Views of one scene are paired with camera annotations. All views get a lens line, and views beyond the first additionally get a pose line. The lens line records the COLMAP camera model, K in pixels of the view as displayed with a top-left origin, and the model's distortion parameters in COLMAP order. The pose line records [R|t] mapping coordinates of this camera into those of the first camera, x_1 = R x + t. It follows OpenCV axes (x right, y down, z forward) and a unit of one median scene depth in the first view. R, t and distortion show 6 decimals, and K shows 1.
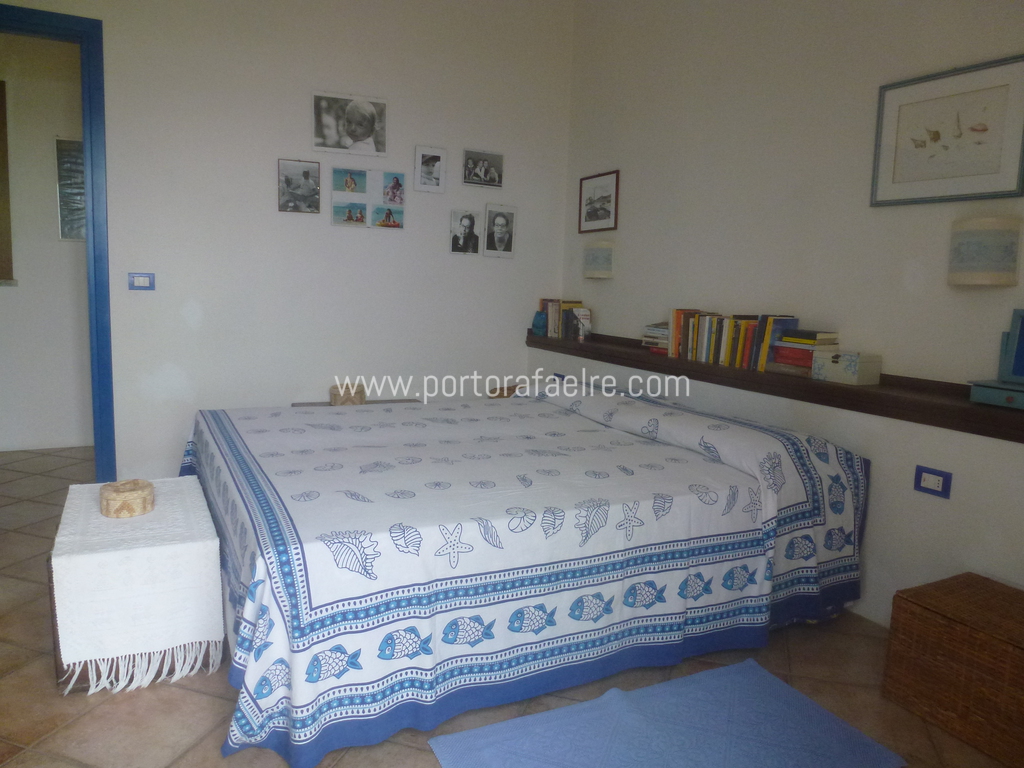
lens RADIAL K [[735.7, 0, 513.6], [0, 735.7, 388.5], [0, 0, 1]] dist [-0.063565, 0.028658]
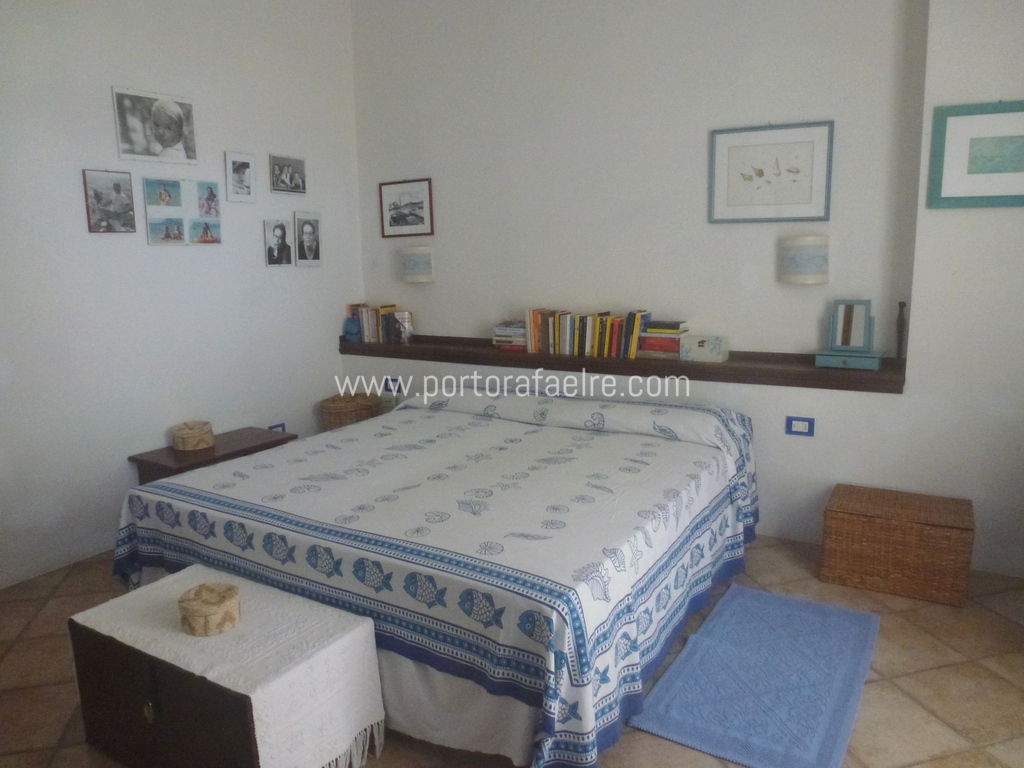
lens RADIAL K [[735.7, 0, 513.6], [0, 735.7, 388.5], [0, 0, 1]] dist [-0.063565, 0.028658]
pose [[0.843248, -0.145596, 0.517431, -0.363497], [0.122419, 0.989339, 0.078877, -0.073478], [-0.523399, -0.003170, 0.852082, 0.048872]]
